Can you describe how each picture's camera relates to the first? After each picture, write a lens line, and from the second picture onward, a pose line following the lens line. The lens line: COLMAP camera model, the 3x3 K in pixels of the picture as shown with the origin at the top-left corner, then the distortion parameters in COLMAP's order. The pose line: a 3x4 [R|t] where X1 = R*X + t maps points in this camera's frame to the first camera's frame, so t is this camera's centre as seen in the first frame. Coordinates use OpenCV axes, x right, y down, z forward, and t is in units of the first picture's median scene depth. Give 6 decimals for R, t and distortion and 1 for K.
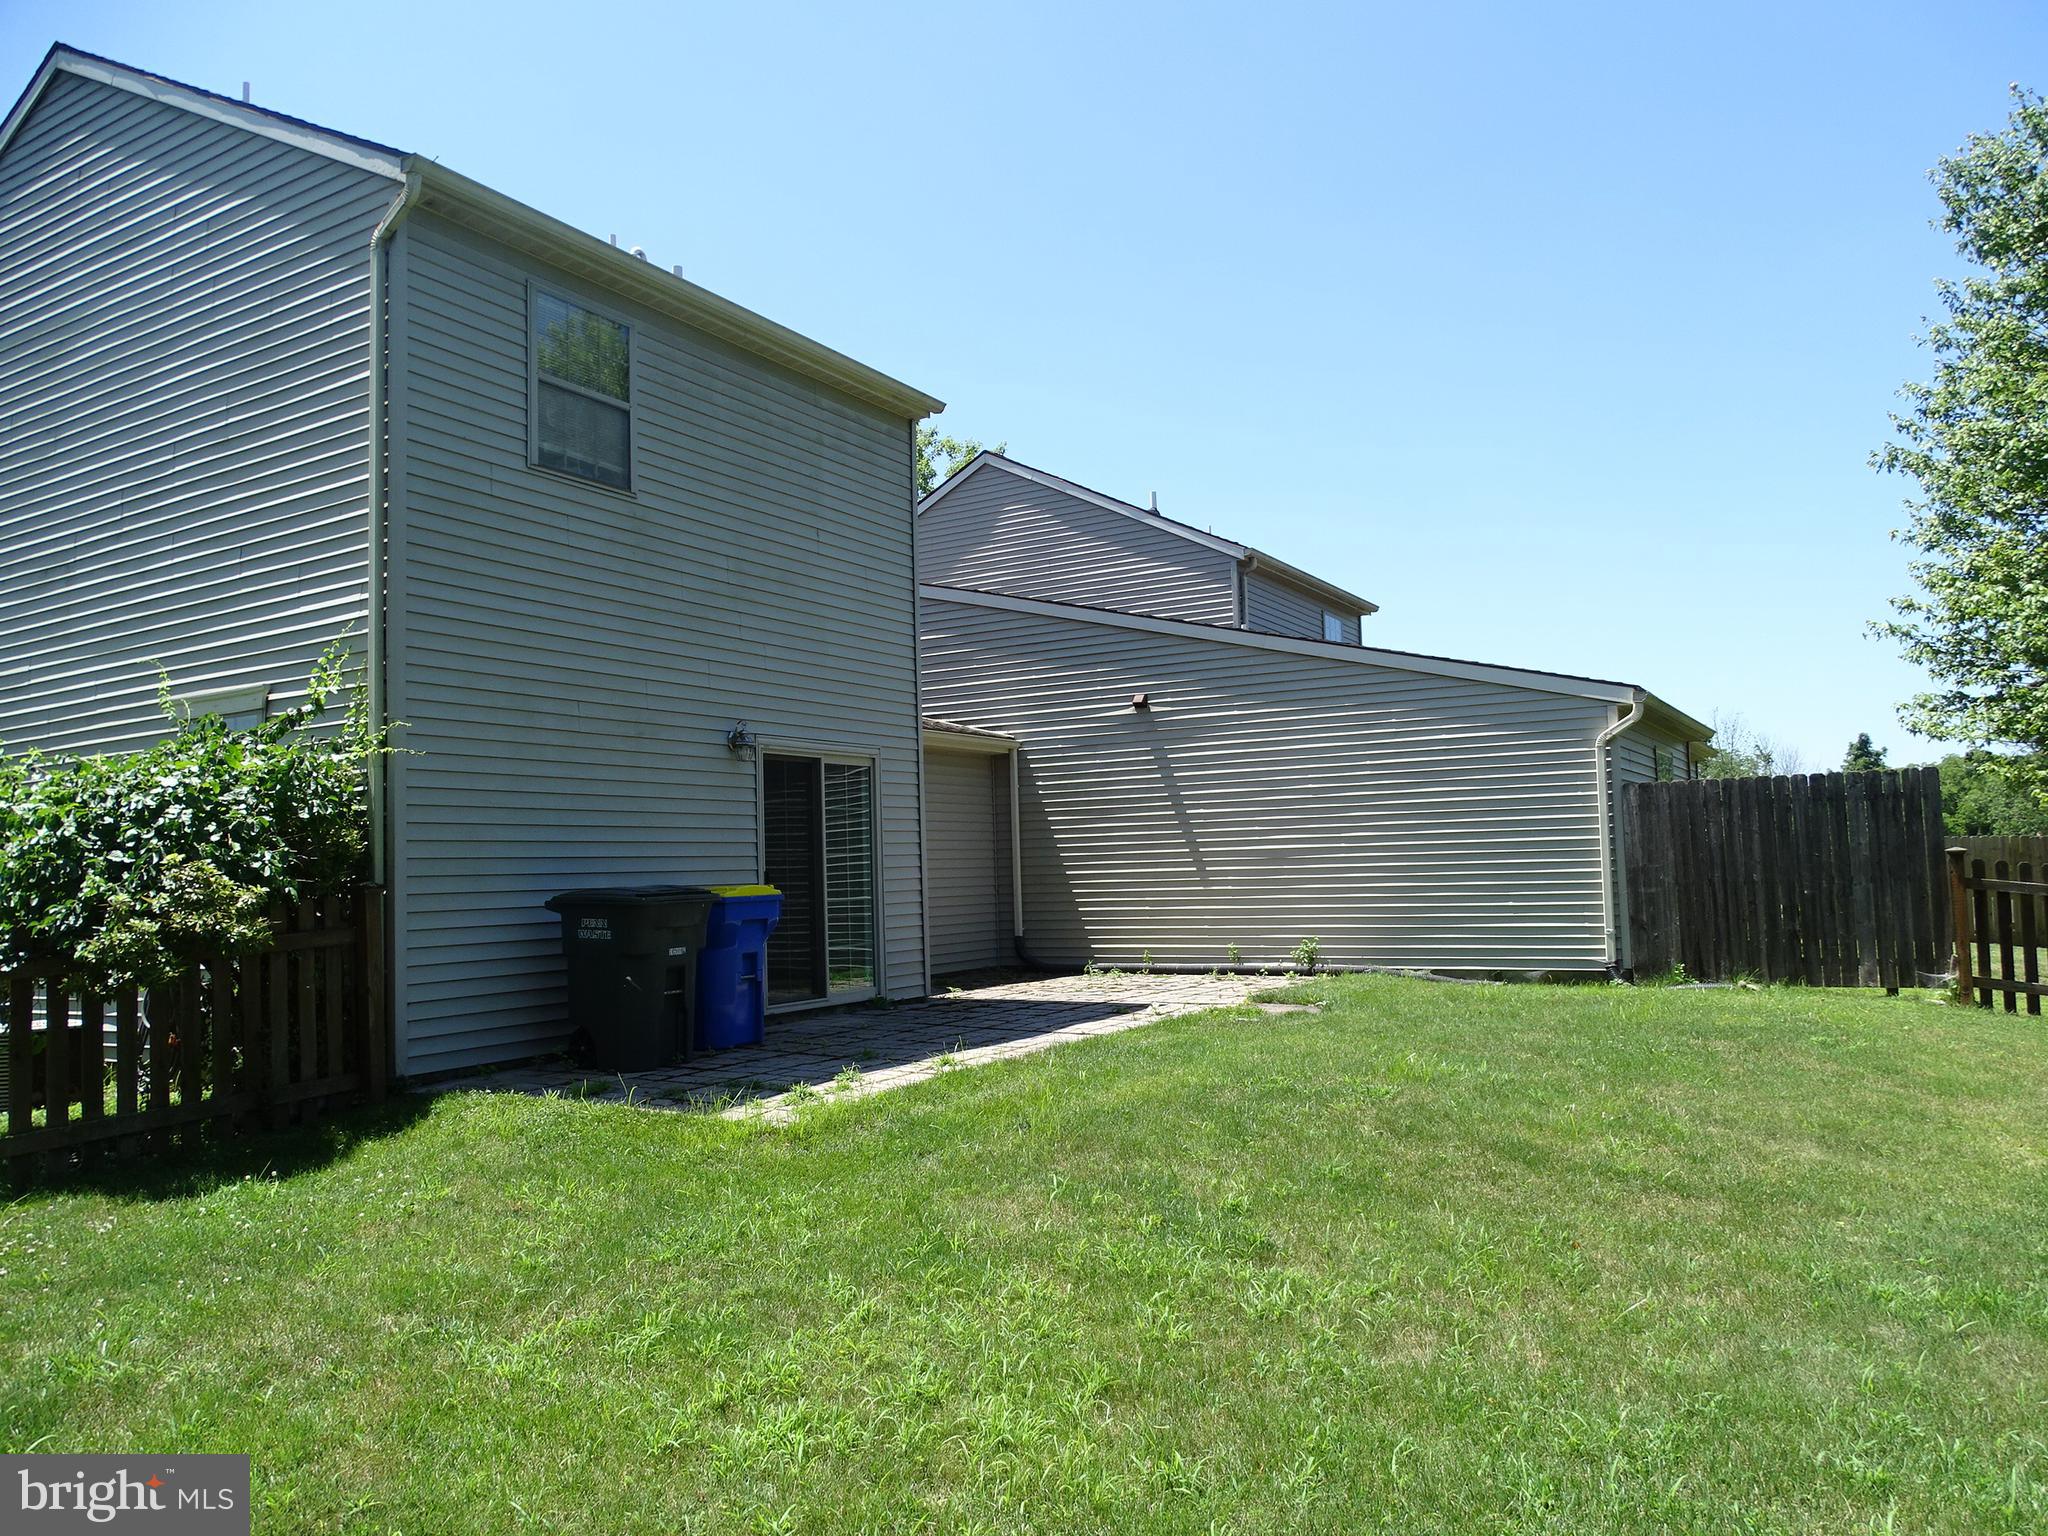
lens RADIAL K [[1450.3, 0, 1035.1], [0, 1450.3, 771.4], [0, 0, 1]] dist [-0.002603, 0.007149]
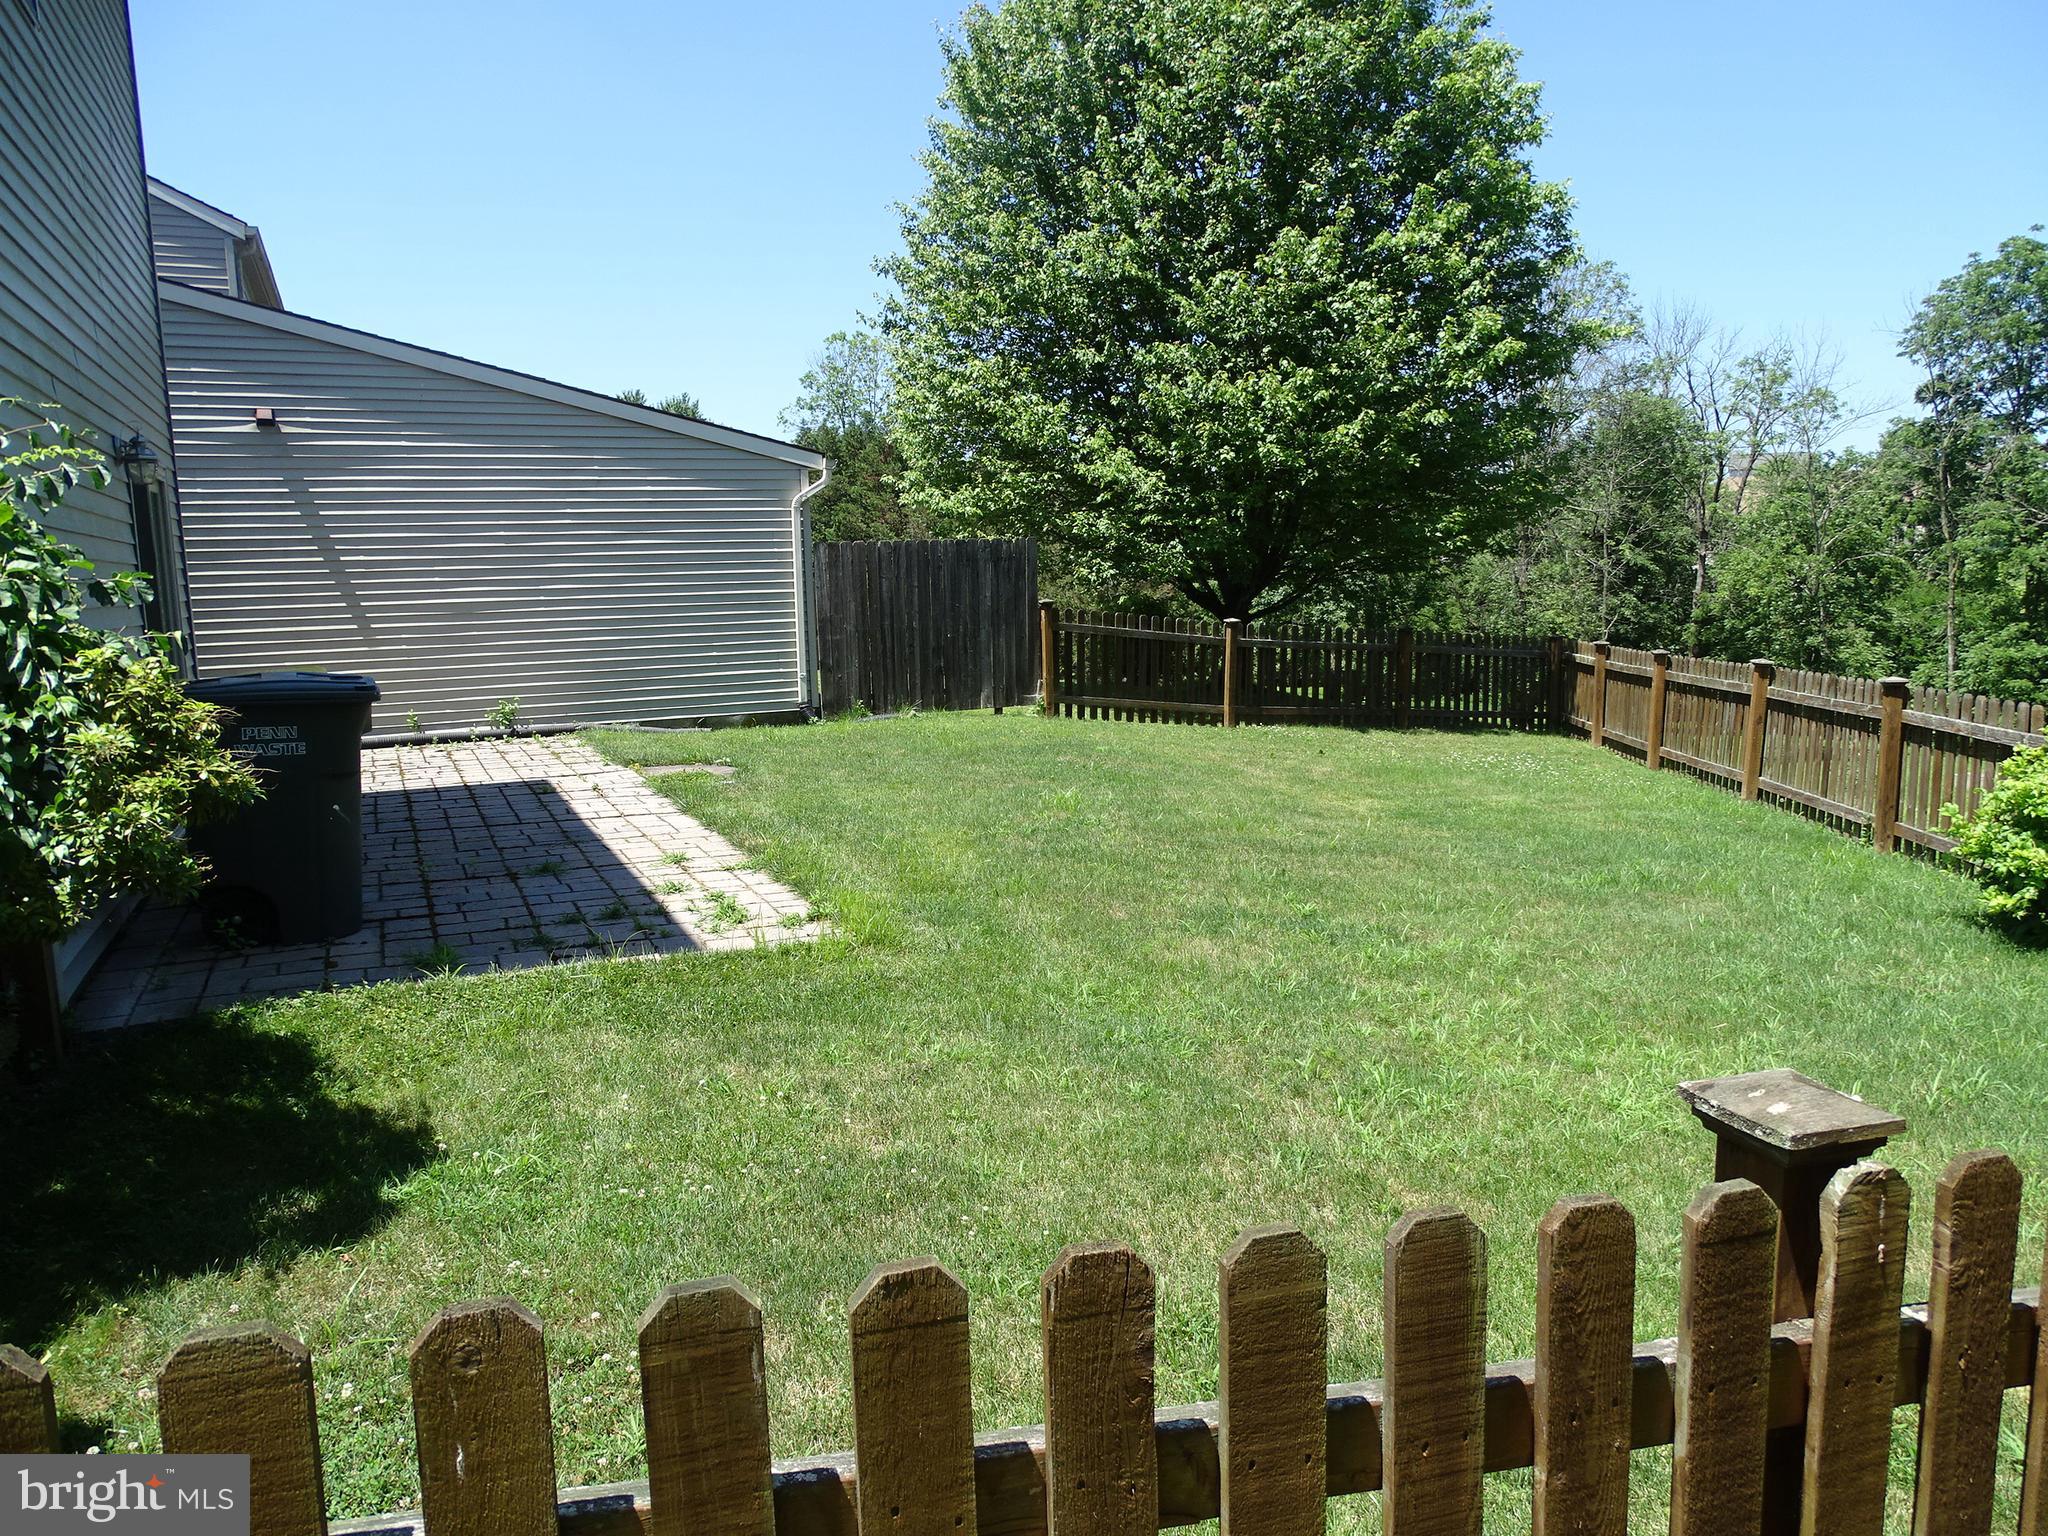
lens RADIAL K [[1450.3, 0, 1022.3], [0, 1450.3, 775.0], [0, 0, 1]] dist [-0.002603, 0.007149]
pose [[0.575907, -0.105436, 0.810687, -0.423339], [-0.044572, 0.986124, 0.159917, -0.000513], [-0.816299, -0.128231, 0.563216, 0.218872]]
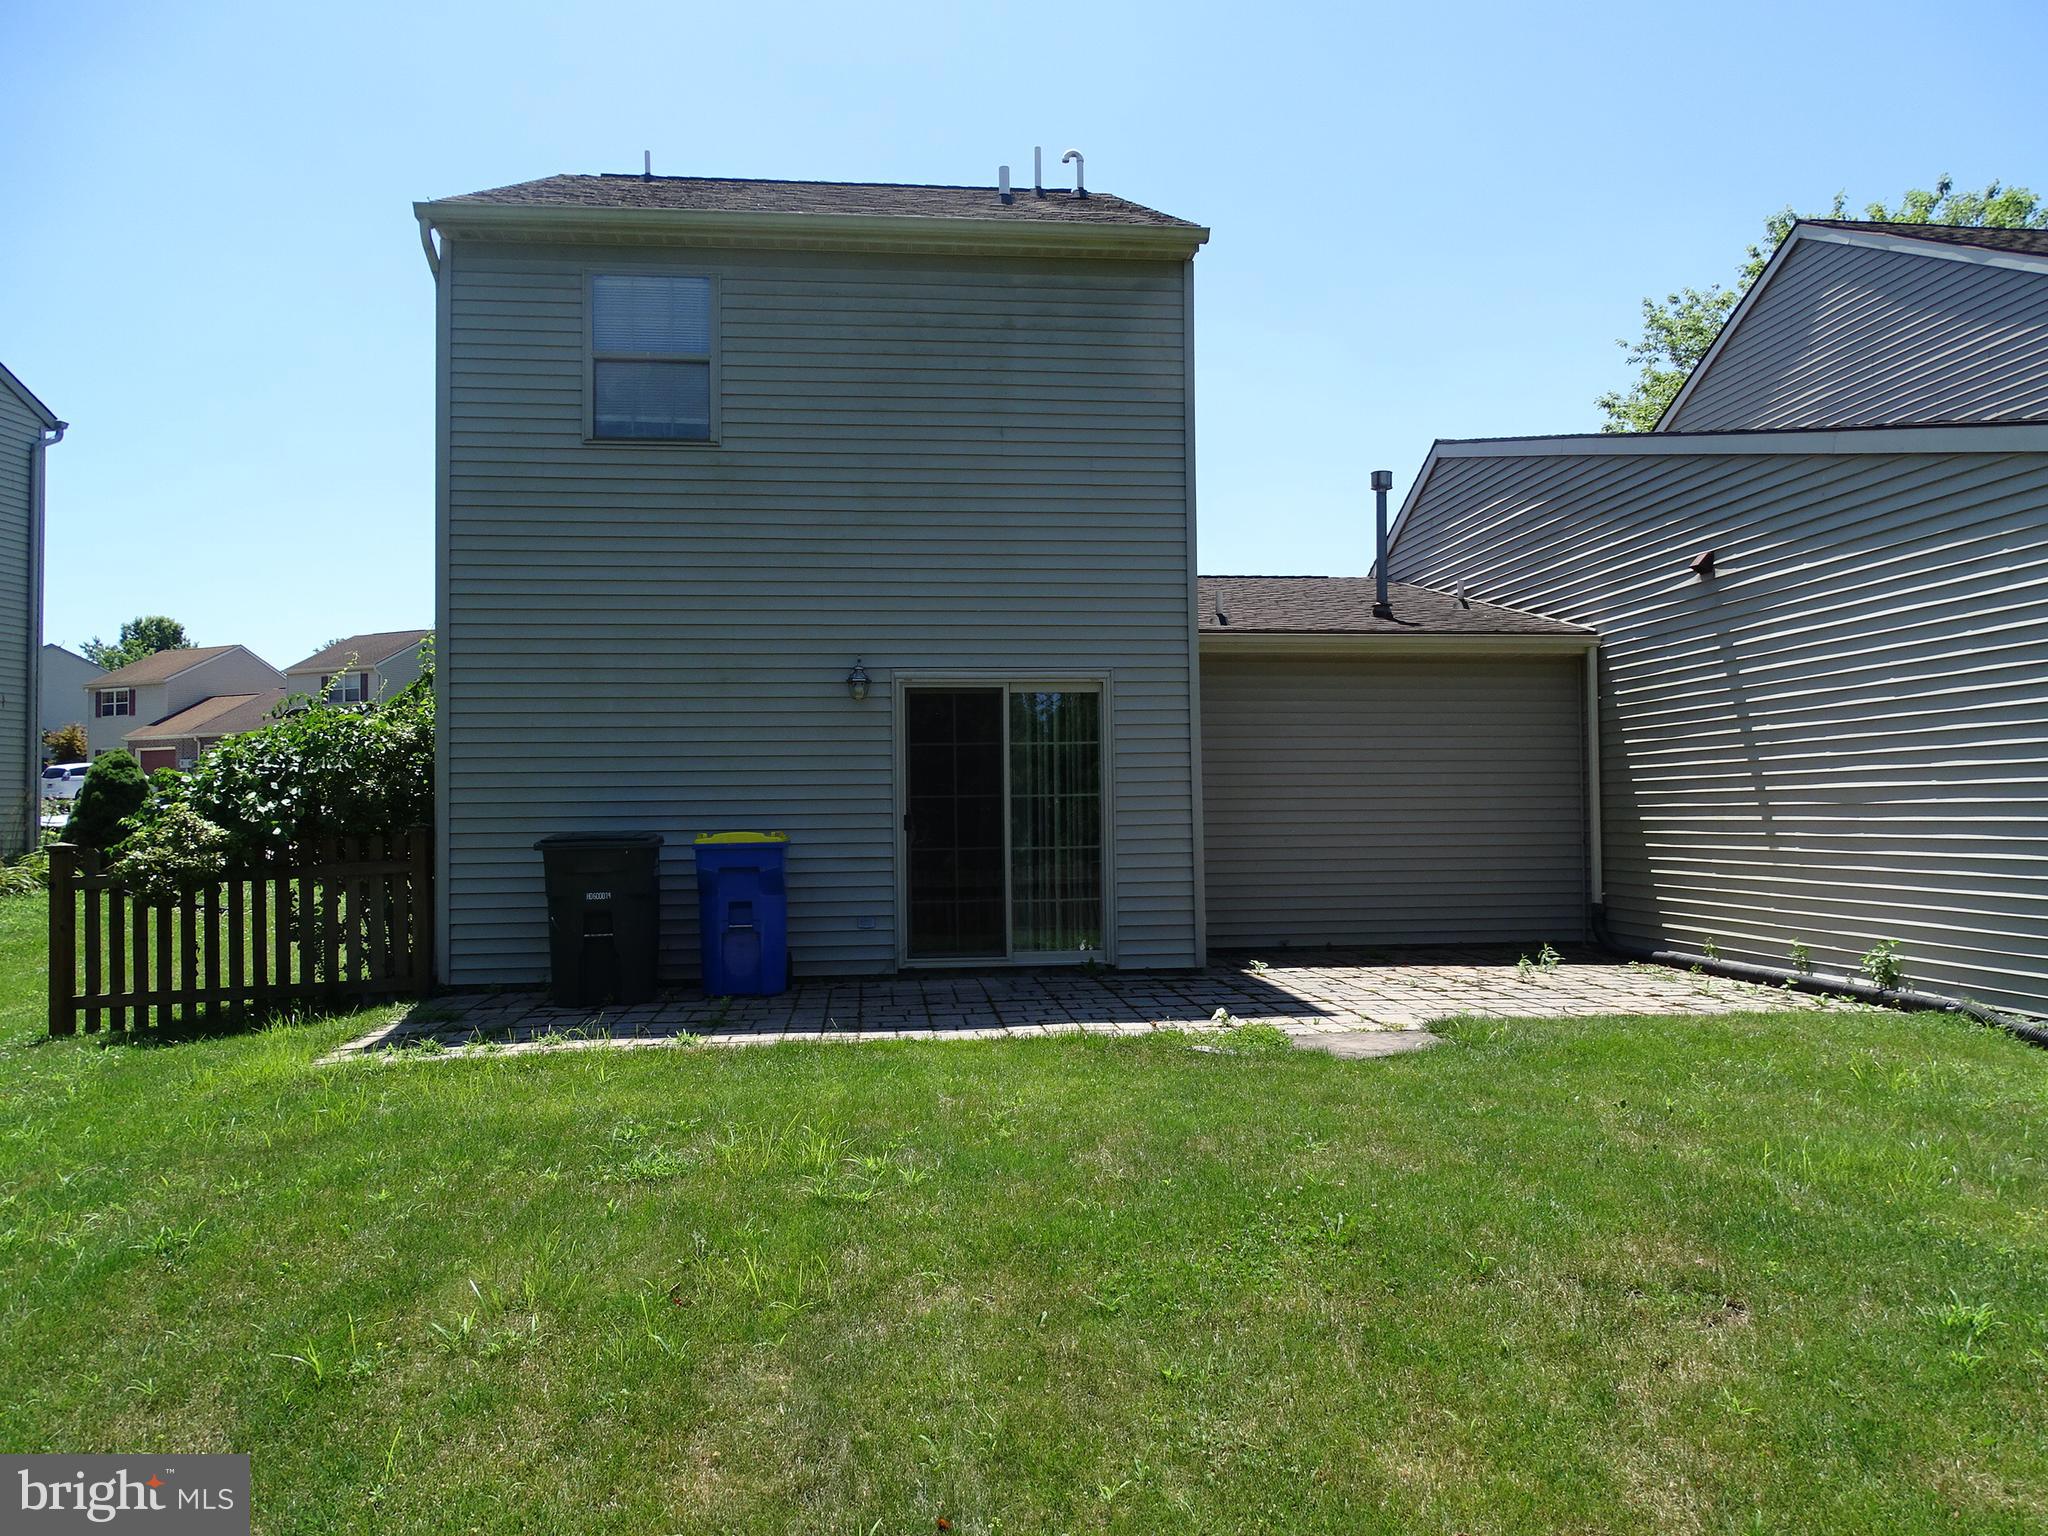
lens RADIAL K [[1450.3, 0, 1042.7], [0, 1450.3, 766.7], [0, 0, 1]] dist [-0.002603, 0.007149]
pose [[0.599958, -0.006885, -0.800002, 0.501235], [0.049229, 0.998386, 0.028326, 0.012904], [0.798516, -0.056377, 0.599328, 0.423916]]
